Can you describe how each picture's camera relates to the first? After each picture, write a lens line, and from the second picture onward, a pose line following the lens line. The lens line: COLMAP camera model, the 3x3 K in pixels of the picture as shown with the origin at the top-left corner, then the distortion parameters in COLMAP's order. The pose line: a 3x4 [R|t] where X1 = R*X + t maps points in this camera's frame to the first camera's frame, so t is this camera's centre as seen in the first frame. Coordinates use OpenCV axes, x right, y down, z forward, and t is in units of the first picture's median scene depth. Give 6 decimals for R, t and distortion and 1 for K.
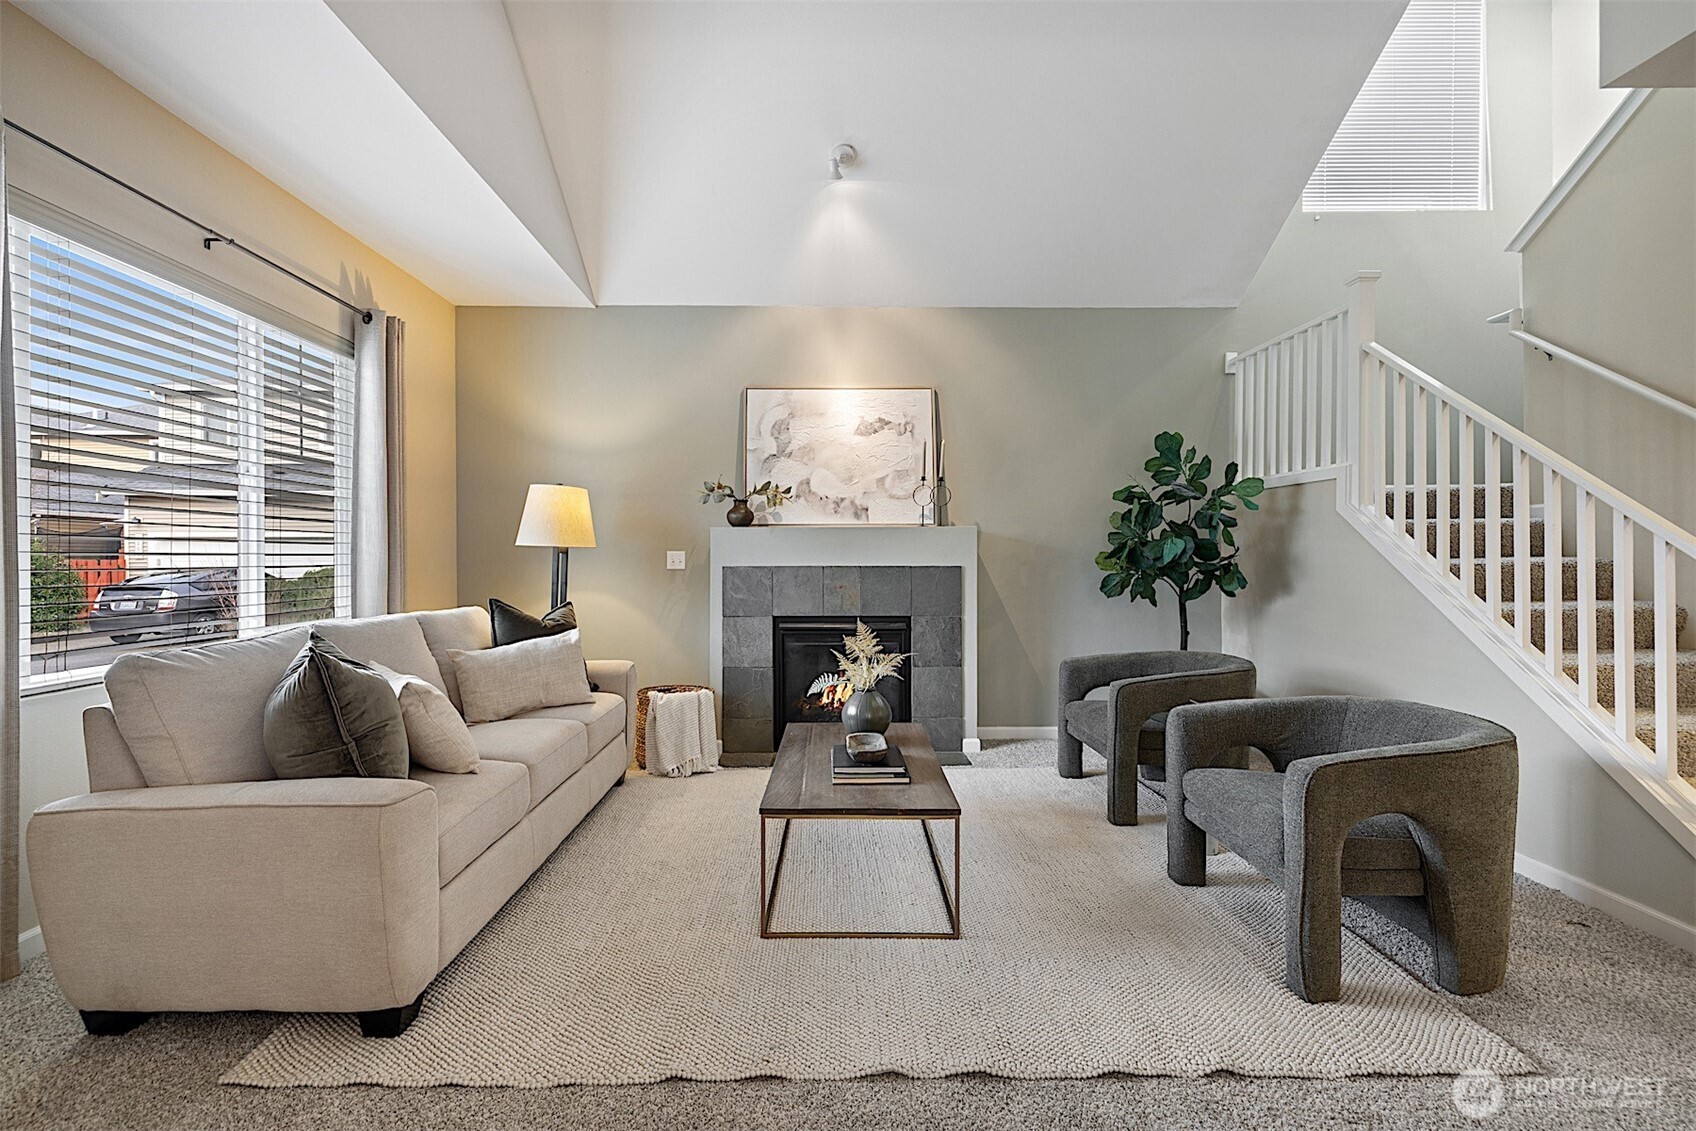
lens RADIAL K [[732.3, 0, 843.5], [0, 732.3, 559.9], [0, 0, 1]] dist [-0.000084, -0.000074]
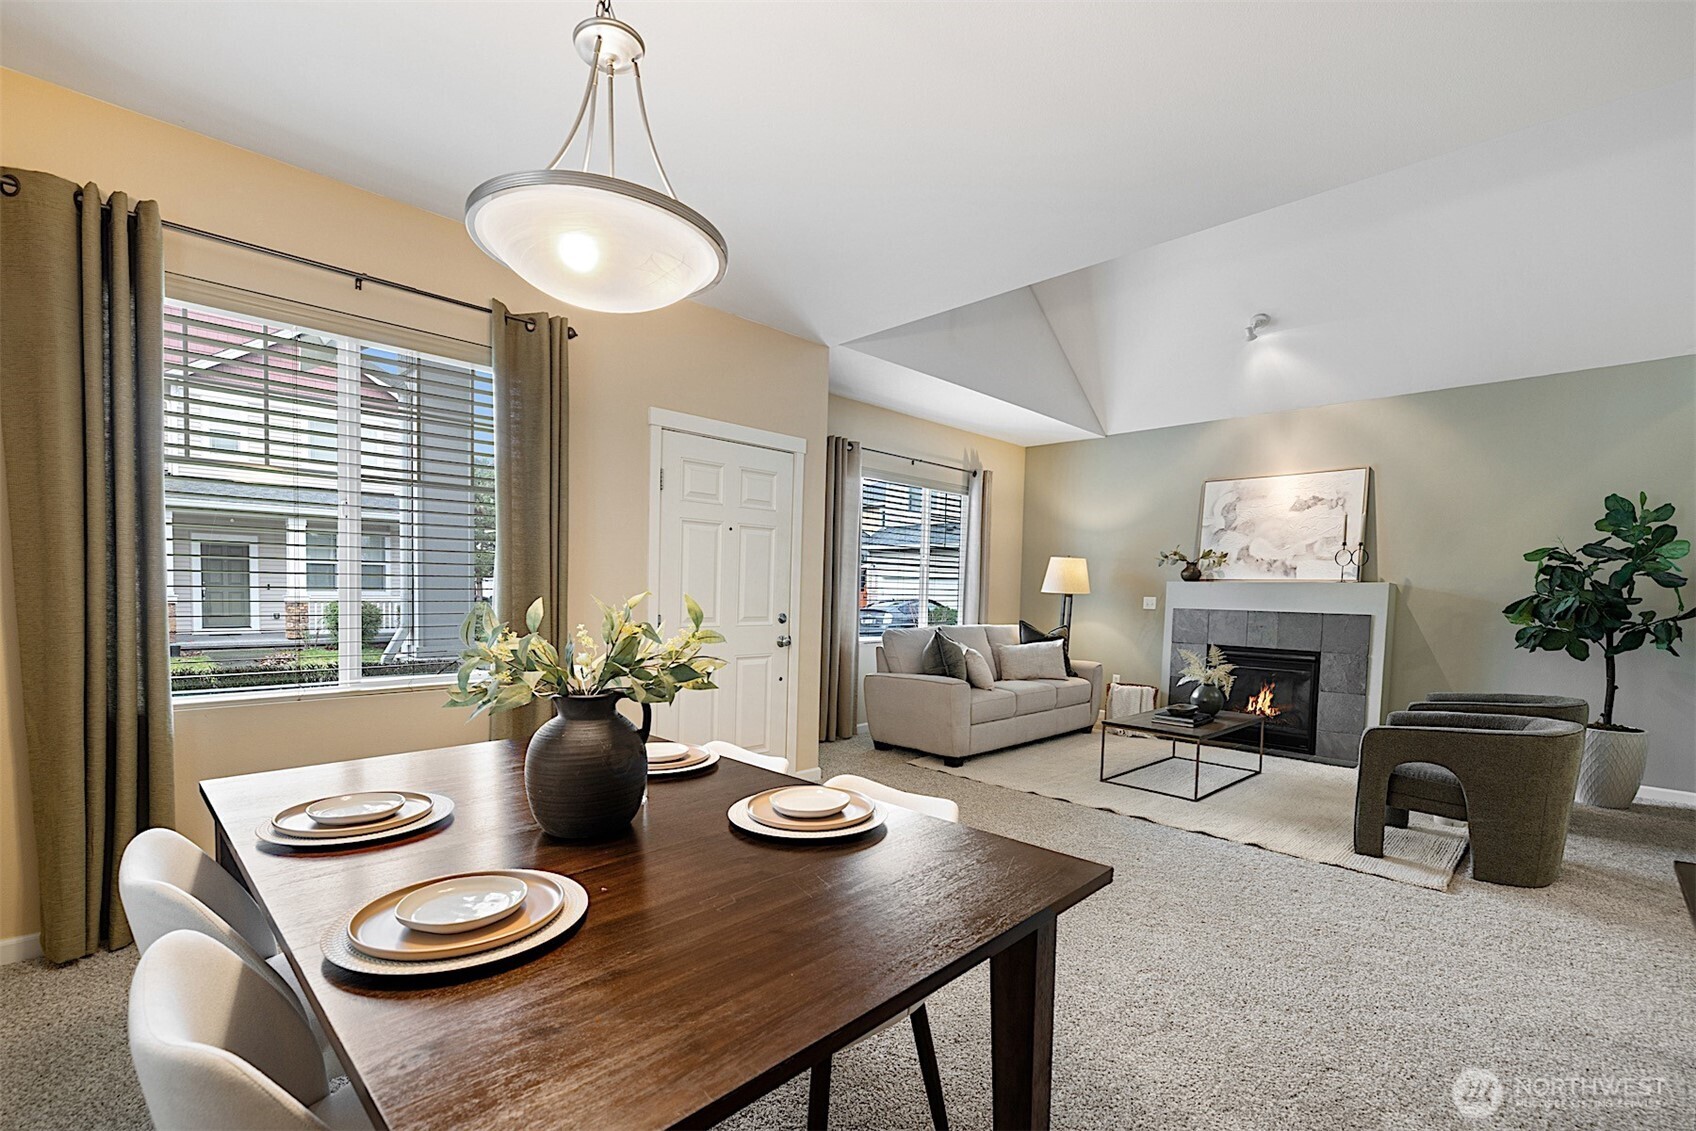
lens RADIAL K [[738.9, 0, 829.4], [0, 738.9, 634.6], [0, 0, 1]] dist [0.002885, -0.000204]
pose [[0.681986, 0.060369, -0.728869, 0.442974], [-0.025019, 0.997930, 0.059245, -0.009187], [0.730937, -0.022168, 0.682085, -0.514760]]
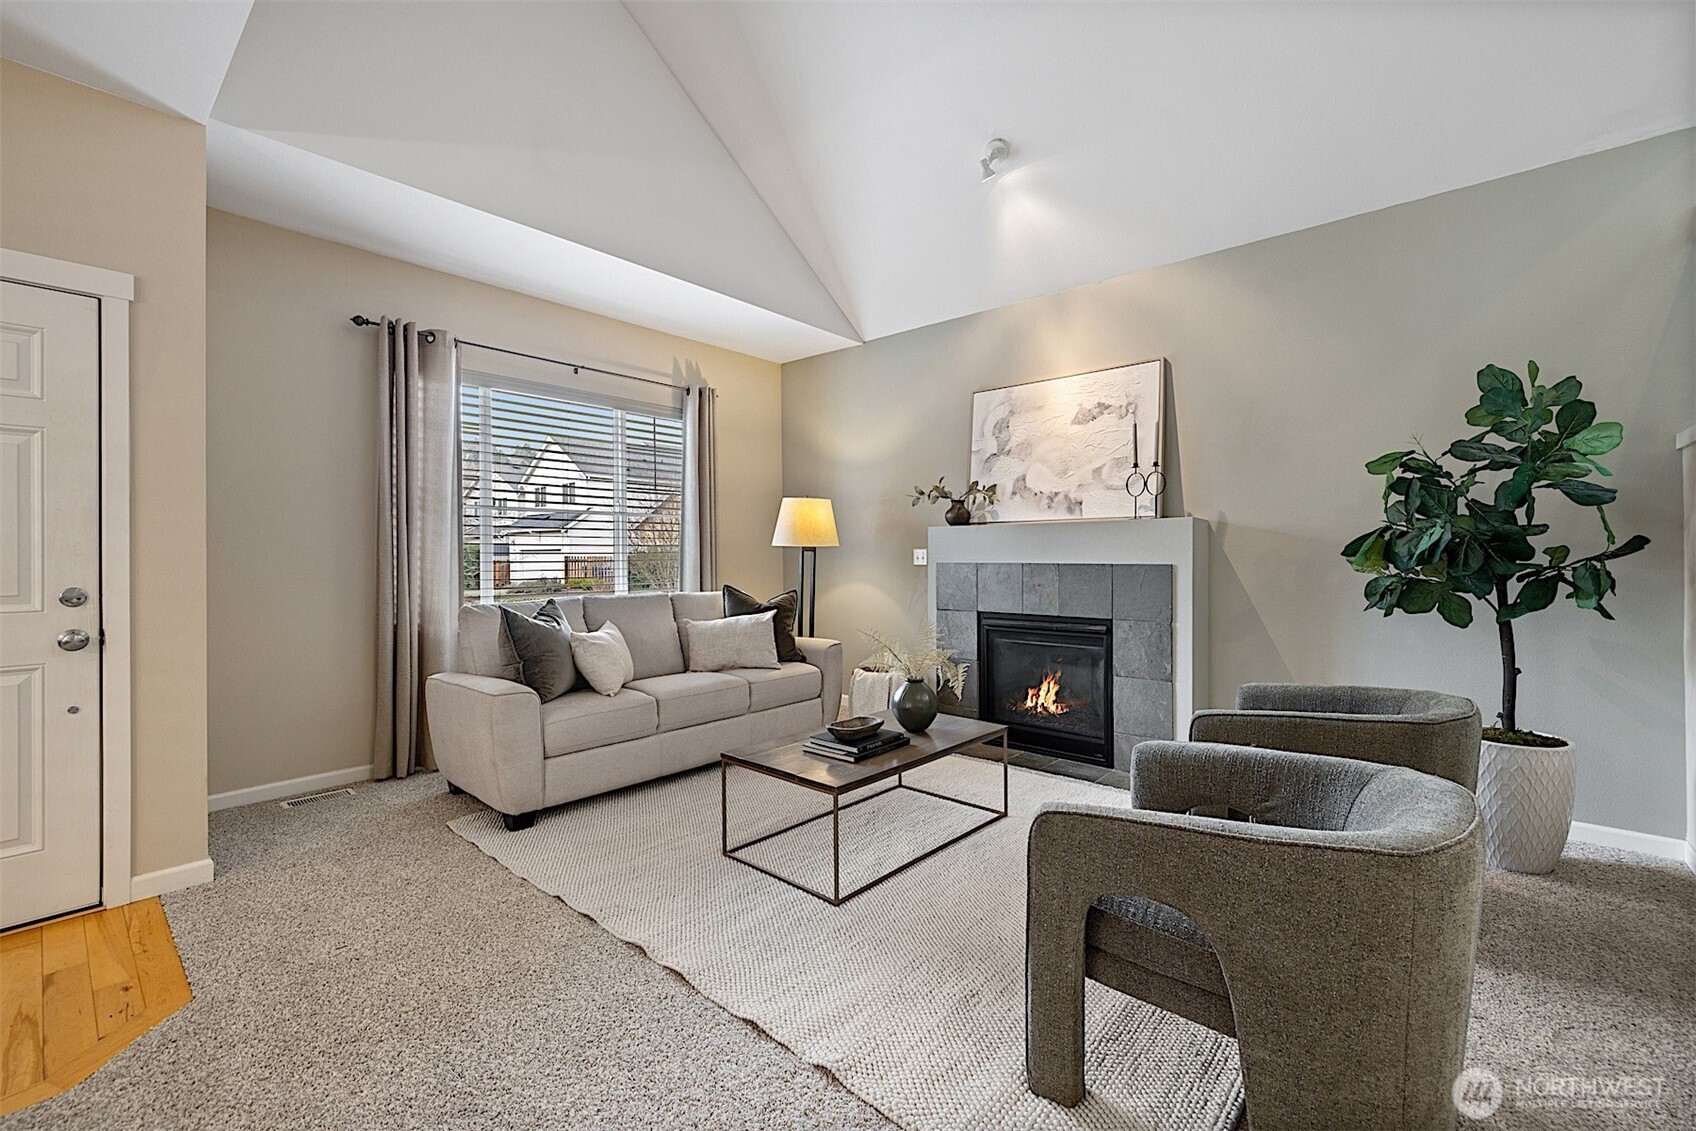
lens RADIAL K [[720.5, 0, 818.1], [0, 720.5, 559.3], [0, 0, 1]] dist [0.000219, 0.000381]
pose [[0.729831, 0.003313, -0.683619, 0.427094], [-0.000756, 0.999992, 0.004039, -0.000596], [0.683627, -0.002432, 0.729828, 0.101583]]
